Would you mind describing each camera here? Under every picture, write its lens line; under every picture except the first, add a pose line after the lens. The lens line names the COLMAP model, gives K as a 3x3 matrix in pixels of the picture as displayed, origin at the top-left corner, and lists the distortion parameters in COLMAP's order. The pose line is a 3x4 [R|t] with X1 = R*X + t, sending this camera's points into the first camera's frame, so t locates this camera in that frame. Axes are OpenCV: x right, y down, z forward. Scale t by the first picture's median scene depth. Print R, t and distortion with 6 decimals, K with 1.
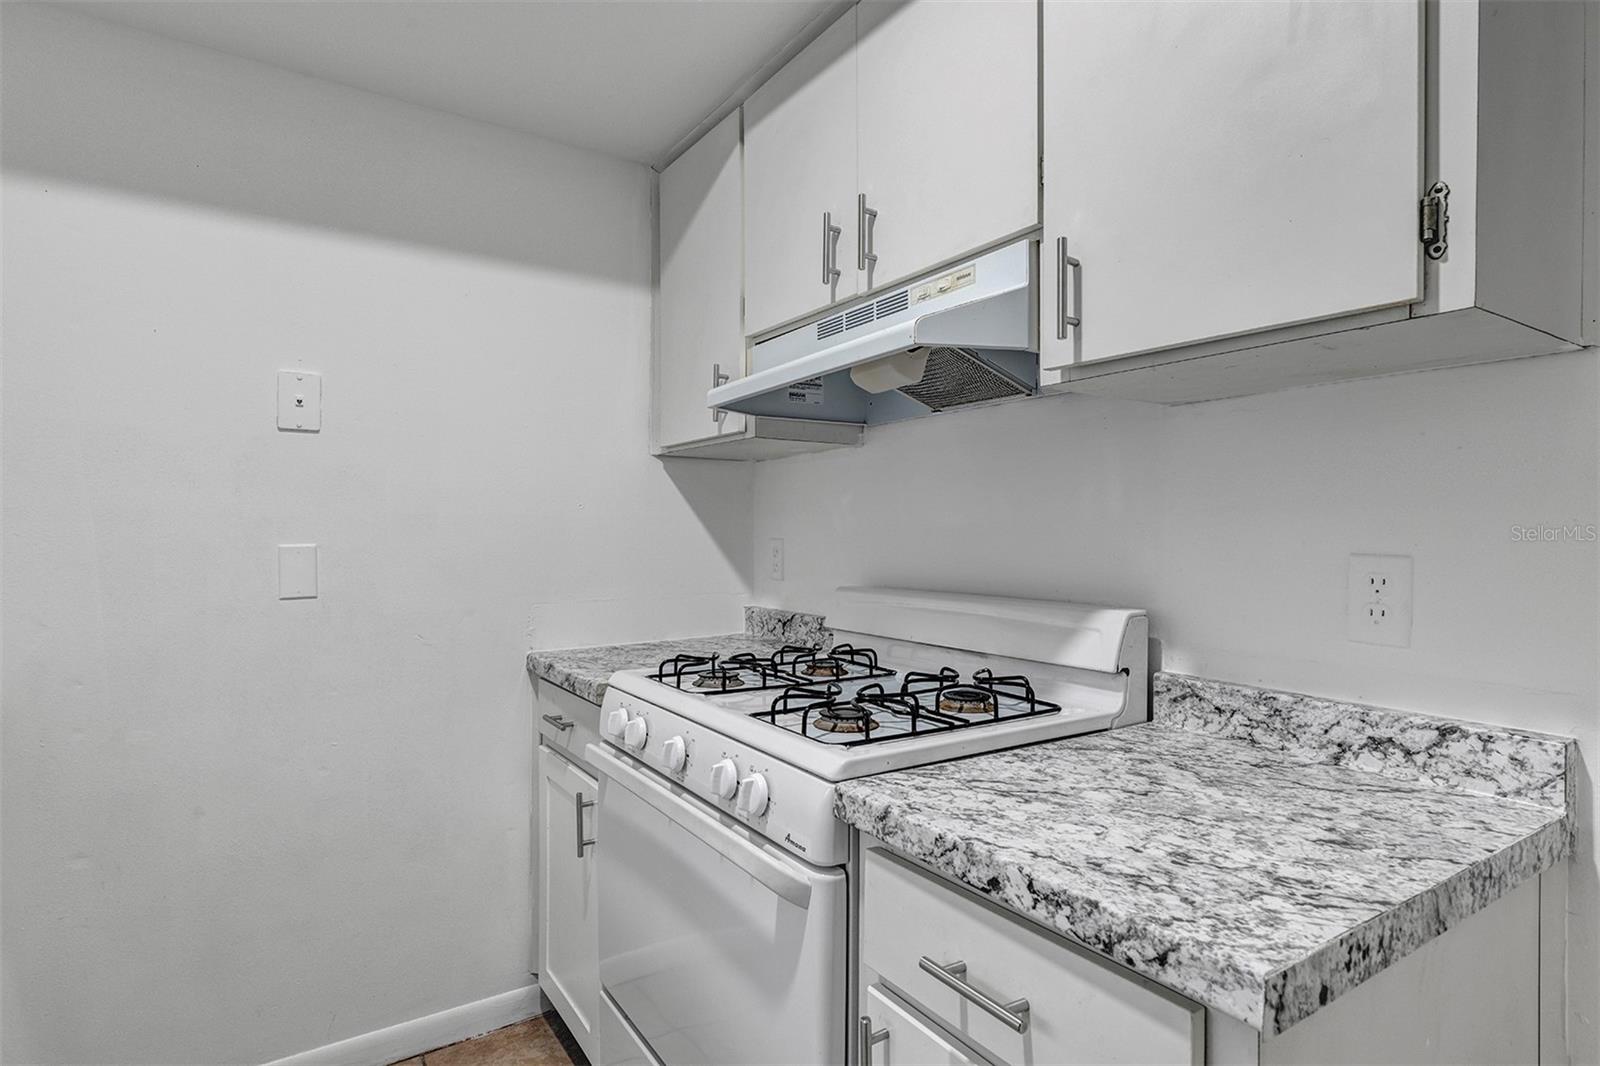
lens RADIAL K [[821.3, 0, 793.2], [0, 821.3, 528.8], [0, 0, 1]] dist [-0.000097, -0.000020]
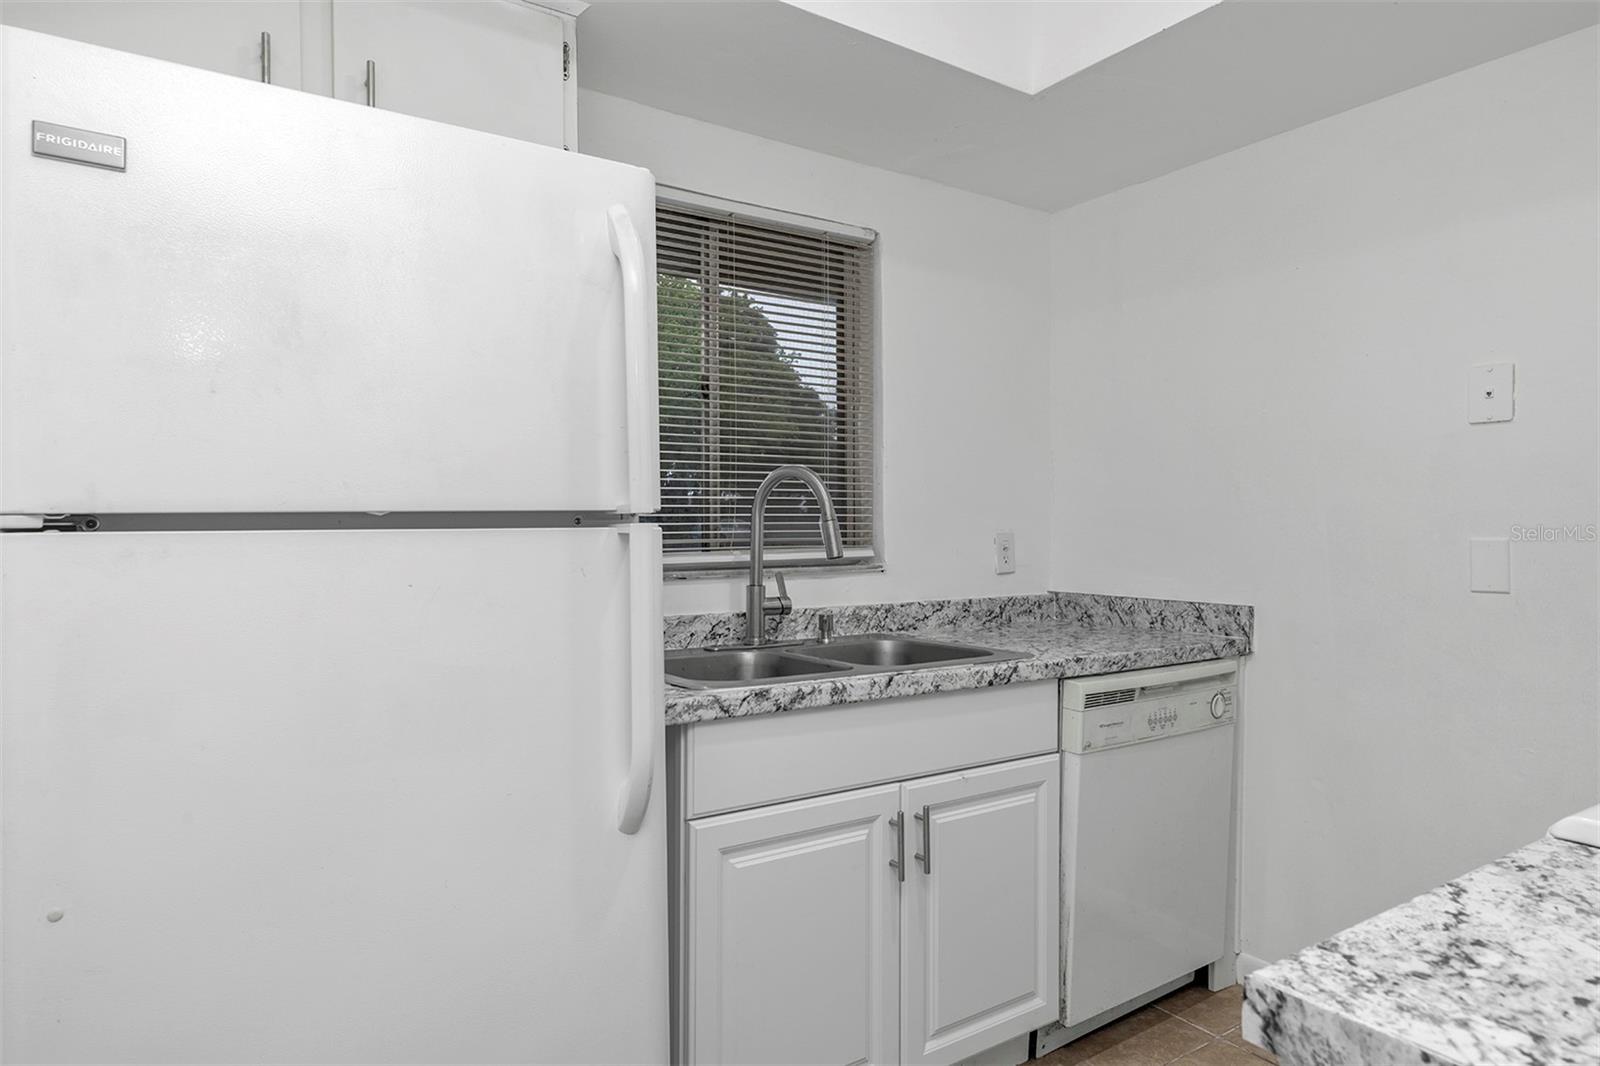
lens RADIAL K [[971.7, 0, 798.0], [0, 971.7, 532.2], [0, 0, 1]] dist [0.002916, 0.000556]
pose [[0.020130, 0.009022, -0.999757, 1.065992], [-0.000721, 0.999959, 0.009009, 0.004667], [0.999797, 0.000540, 0.020136, 0.271399]]
